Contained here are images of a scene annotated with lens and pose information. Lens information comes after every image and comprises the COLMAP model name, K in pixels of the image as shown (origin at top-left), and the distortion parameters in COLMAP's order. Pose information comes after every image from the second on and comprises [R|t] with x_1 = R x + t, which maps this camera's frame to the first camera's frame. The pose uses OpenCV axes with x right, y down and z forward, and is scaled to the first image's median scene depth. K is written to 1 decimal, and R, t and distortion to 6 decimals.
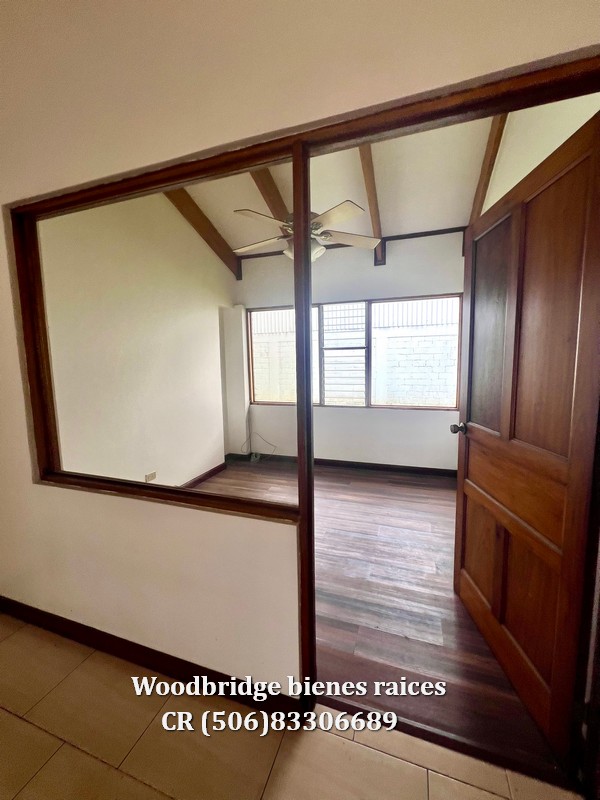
lens RADIAL K [[320.2, 0, 304.2], [0, 320.2, 395.8], [0, 0, 1]] dist [-0.003457, 0.000460]
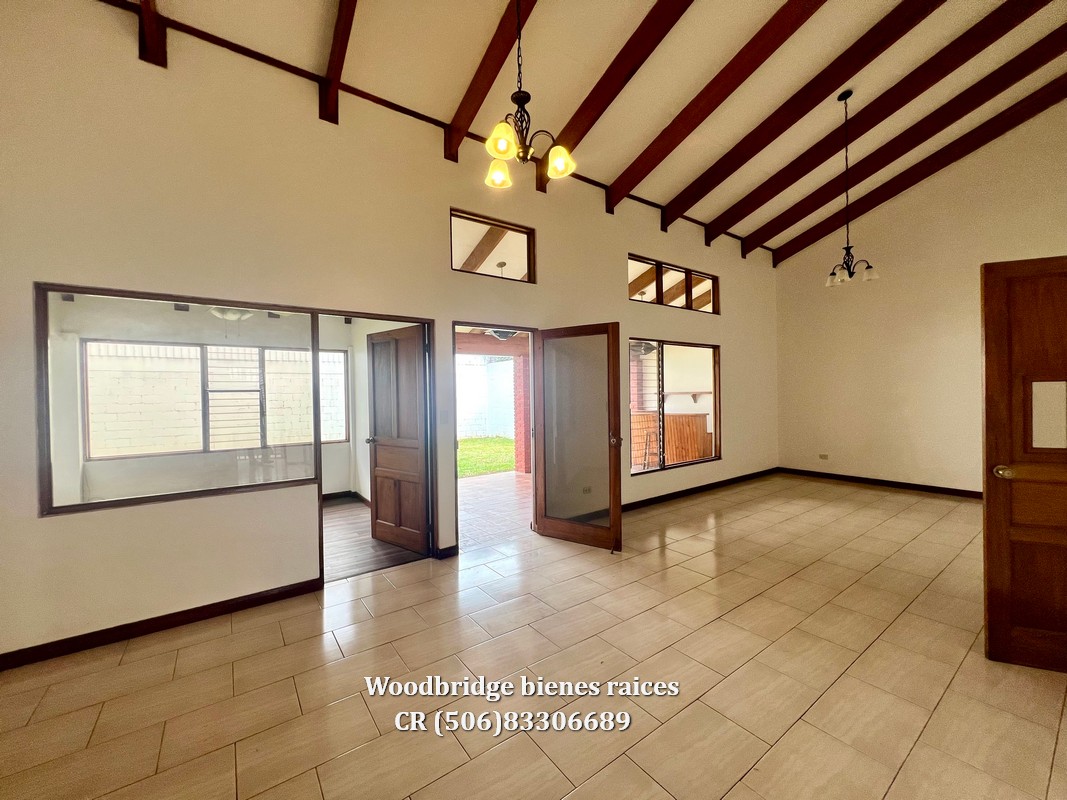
lens RADIAL K [[427.1, 0, 528.9], [0, 427.1, 398.8], [0, 0, 1]] dist [-0.003457, 0.000460]
pose [[0.587277, -0.002268, 0.809383, -0.416483], [0.091825, 0.993726, -0.063843, 0.044934], [-0.804161, 0.111815, 0.583800, -0.513413]]
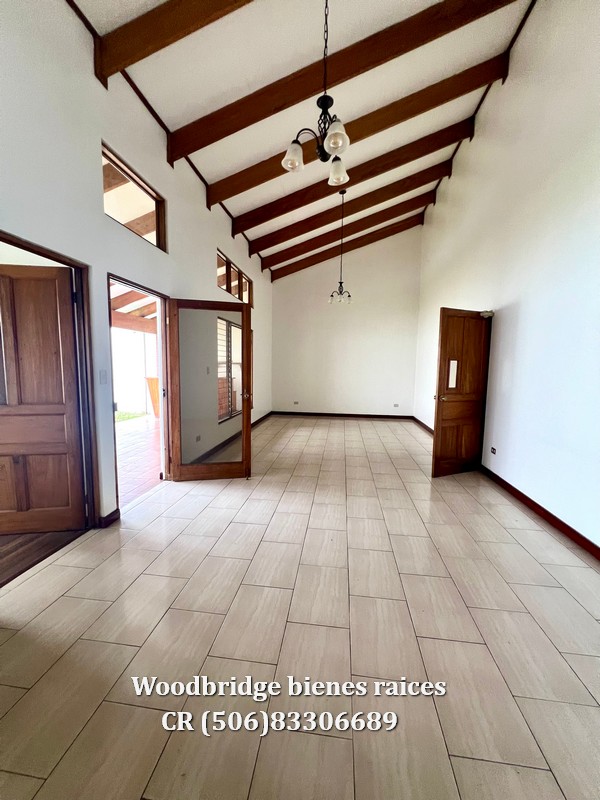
lens RADIAL K [[320.2, 0, 298.0], [0, 320.2, 397.9], [0, 0, 1]] dist [-0.003457, 0.000460]
pose [[-0.195385, -0.084530, 0.977077, -0.480542], [0.091361, 0.990377, 0.103950, 0.016952], [-0.976462, 0.109577, -0.185783, -0.066988]]
